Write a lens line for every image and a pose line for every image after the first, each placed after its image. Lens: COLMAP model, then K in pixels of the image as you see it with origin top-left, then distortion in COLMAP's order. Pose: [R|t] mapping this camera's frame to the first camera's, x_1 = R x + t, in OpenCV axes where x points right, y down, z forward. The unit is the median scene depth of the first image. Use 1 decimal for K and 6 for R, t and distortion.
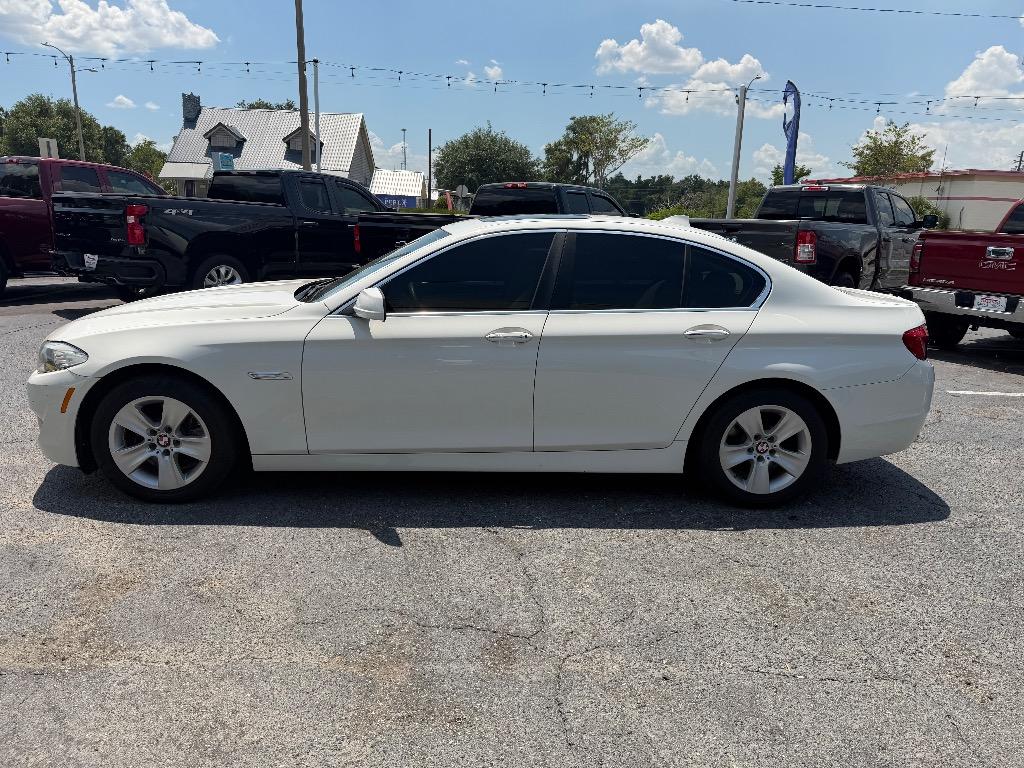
lens RADIAL K [[721.9, 0, 512.0], [0, 721.9, 384.0], [0, 0, 1]] dist [0.007104, -0.001632]
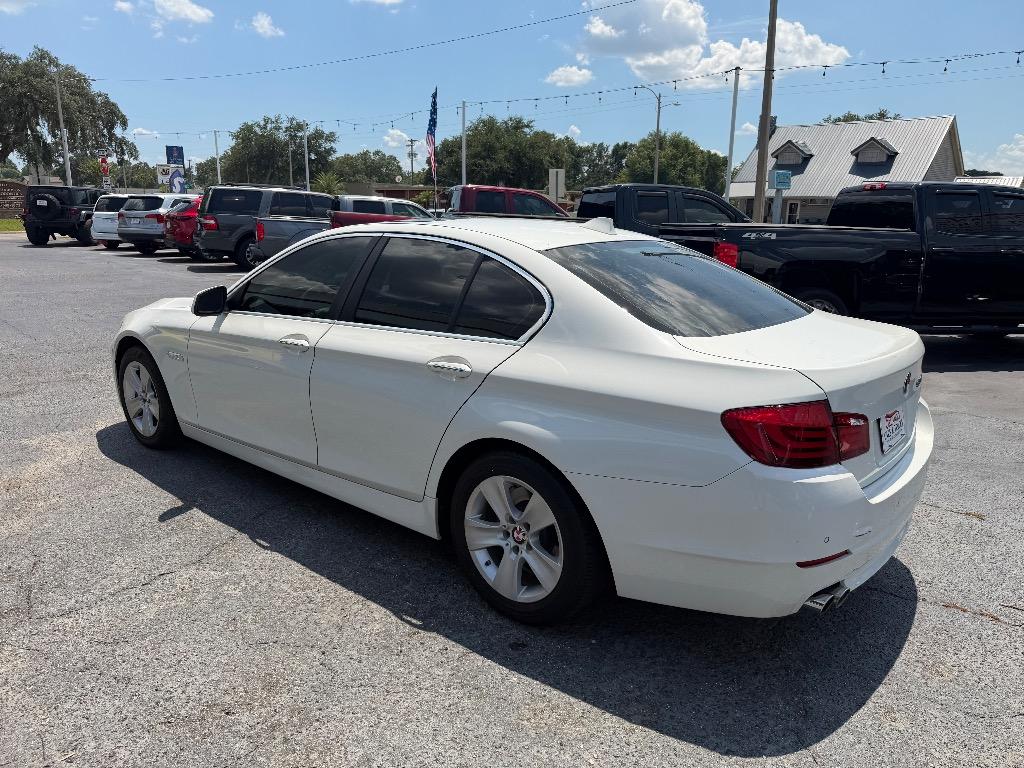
lens RADIAL K [[724.0, 0, 515.2], [0, 724.0, 390.6], [0, 0, 1]] dist [0.019500, -0.002402]
pose [[0.731713, 0.143353, -0.666367, 0.807917], [-0.154060, 0.987117, 0.043187, -0.086142], [0.663974, 0.071060, 0.744372, 0.455249]]
